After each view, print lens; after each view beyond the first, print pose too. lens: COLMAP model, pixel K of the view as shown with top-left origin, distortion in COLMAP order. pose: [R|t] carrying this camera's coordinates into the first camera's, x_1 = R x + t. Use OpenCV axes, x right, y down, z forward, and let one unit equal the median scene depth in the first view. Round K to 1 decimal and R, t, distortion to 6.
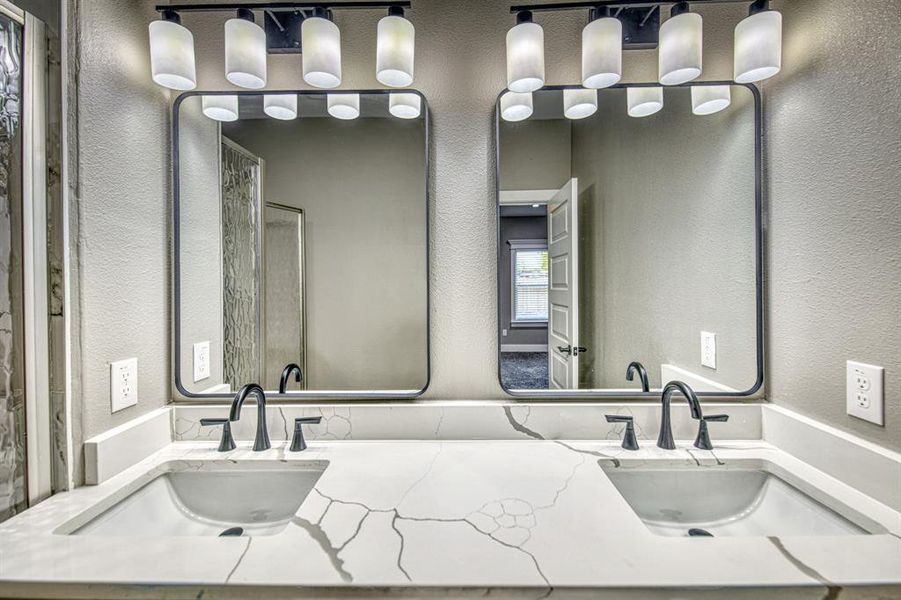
lens RADIAL K [[385.8, 0, 452.1], [0, 385.8, 286.8], [0, 0, 1]] dist [0.007394, -0.012539]
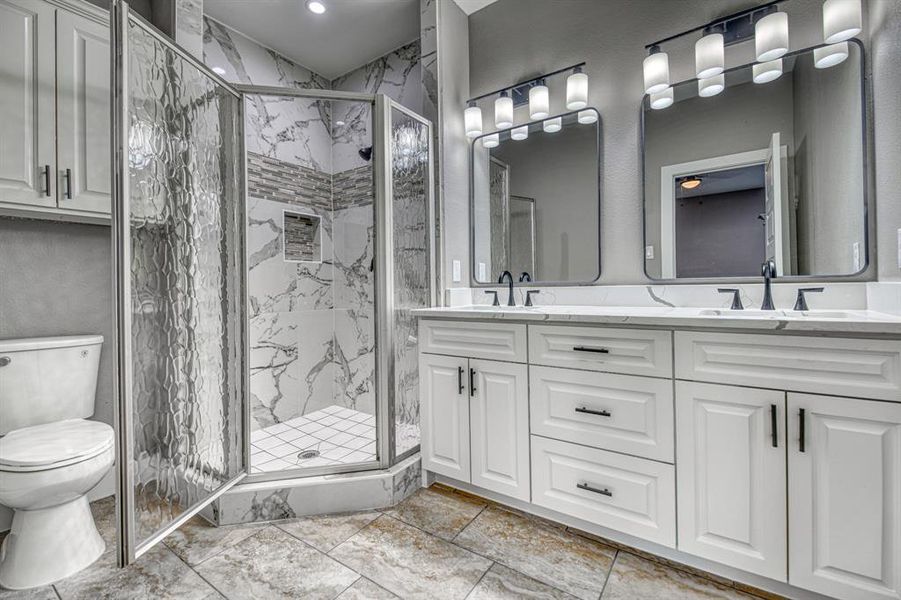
lens RADIAL K [[385.8, 0, 452.1], [0, 385.8, 286.8], [0, 0, 1]] dist [0.007394, -0.012539]
pose [[0.831314, -0.004582, -0.555784, 0.358322], [0.001304, 0.999979, -0.006295, 0.320965], [0.555801, 0.004508, 0.831303, -0.820627]]
